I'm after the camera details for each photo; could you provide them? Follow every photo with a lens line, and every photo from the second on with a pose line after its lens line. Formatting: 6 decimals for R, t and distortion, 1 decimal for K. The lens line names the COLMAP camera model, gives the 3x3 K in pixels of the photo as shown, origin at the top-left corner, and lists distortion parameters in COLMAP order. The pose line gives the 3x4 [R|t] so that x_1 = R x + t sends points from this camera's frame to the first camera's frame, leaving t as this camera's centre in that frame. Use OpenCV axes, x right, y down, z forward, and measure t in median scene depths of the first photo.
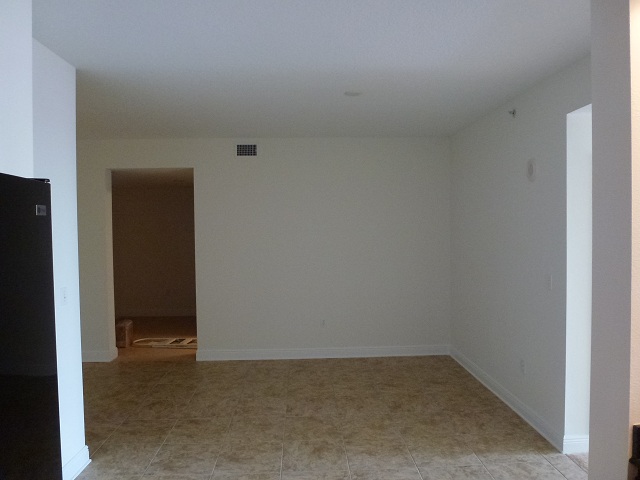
lens RADIAL K [[458.0, 0, 320.0], [0, 458.0, 240.0], [0, 0, 1]] dist [-0.055258, 0.003752]
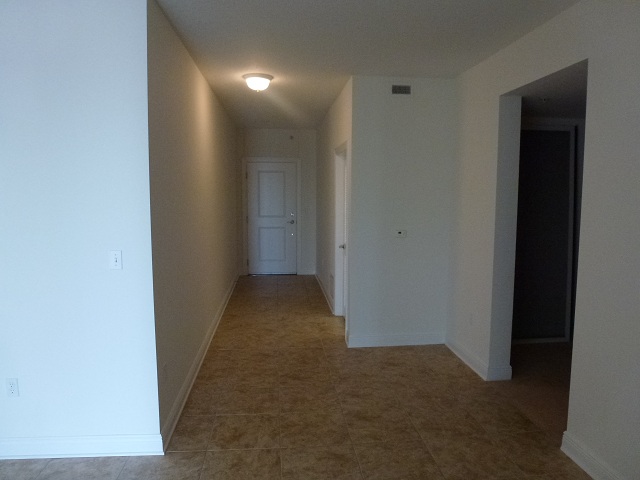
lens RADIAL K [[458.0, 0, 320.0], [0, 458.0, 240.0], [0, 0, 1]] dist [-0.055258, 0.003752]
pose [[0.050947, 0.115054, -0.992052, 0.227981], [-0.024643, 0.993184, 0.113919, -0.021372], [0.998397, 0.018643, 0.053435, 0.869971]]
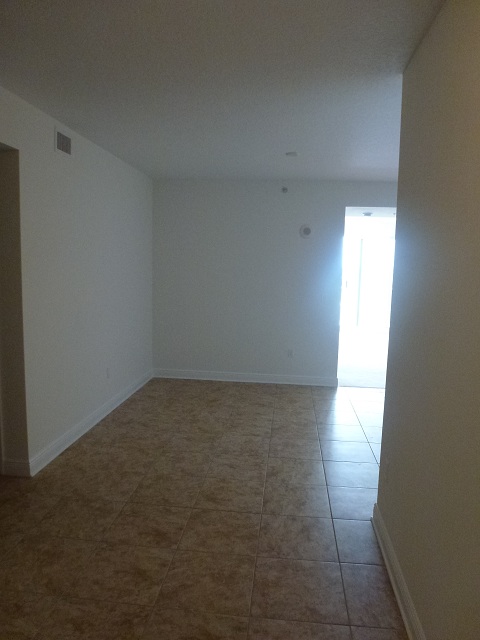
lens RADIAL K [[458.0, 0, 240.0], [0, 458.0, 320.0], [0, 0, 1]] dist [-0.055258, 0.003752]
pose [[0.151033, -0.104563, 0.982983, -1.000330], [-0.001114, 0.994371, 0.105946, -0.011423], [-0.988528, -0.017096, 0.150067, 0.790042]]
